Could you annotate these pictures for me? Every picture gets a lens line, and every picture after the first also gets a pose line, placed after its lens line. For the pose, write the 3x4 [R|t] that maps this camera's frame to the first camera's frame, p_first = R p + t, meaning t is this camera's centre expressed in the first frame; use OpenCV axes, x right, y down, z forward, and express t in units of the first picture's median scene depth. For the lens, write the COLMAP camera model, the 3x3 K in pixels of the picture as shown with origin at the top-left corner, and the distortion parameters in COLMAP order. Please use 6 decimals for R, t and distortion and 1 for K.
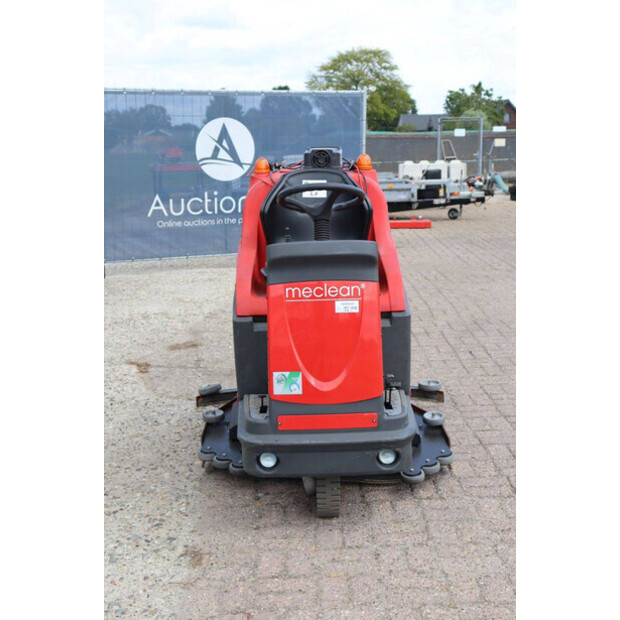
lens RADIAL K [[922.4, 0, 310.0], [0, 922.4, 310.0], [0, 0, 1]] dist [0.097174, 0.063209]
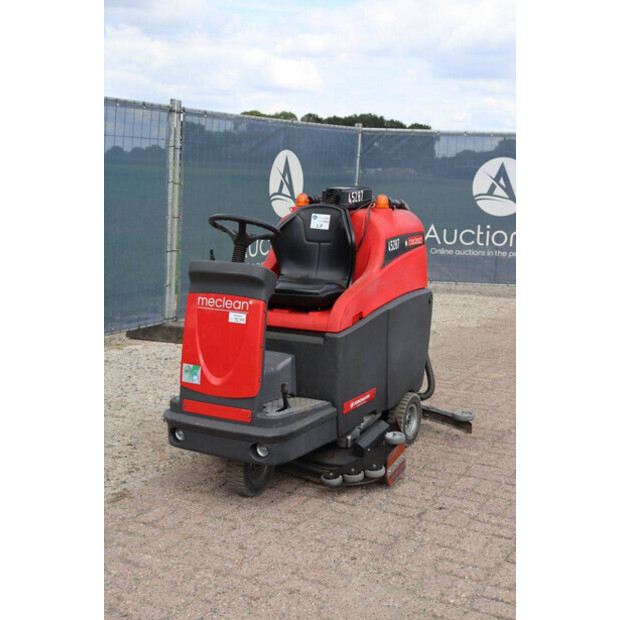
lens RADIAL K [[868.4, 0, 310.0], [0, 868.4, 310.0], [0, 0, 1]] dist [0.062635, 0.020333]
pose [[0.870090, 0.118125, -0.478529, 0.218627], [-0.130230, 0.991452, 0.007947, -0.011617], [0.475377, 0.055404, 0.878036, 0.017391]]
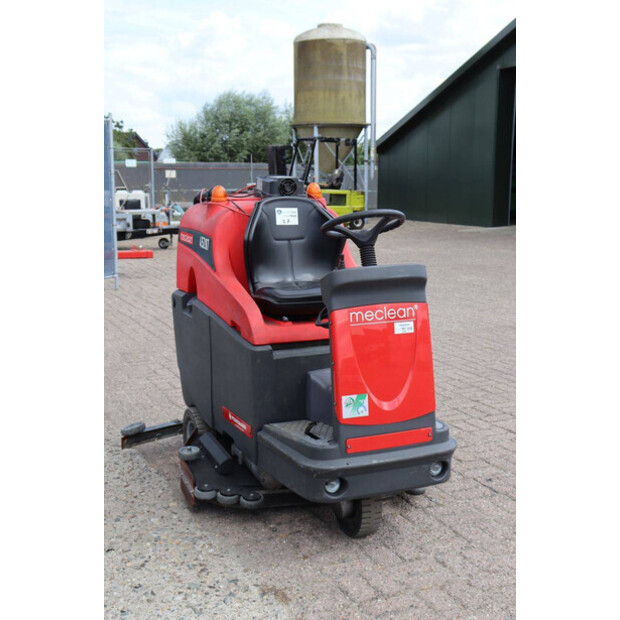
lens RADIAL K [[922.4, 0, 310.0], [0, 922.4, 310.0], [0, 0, 1]] dist [0.097174, 0.063209]
pose [[0.917773, -0.046026, 0.394429, -0.154777], [0.058885, 0.998053, -0.020553, -0.002742], [-0.392715, 0.042089, 0.918697, 0.027086]]
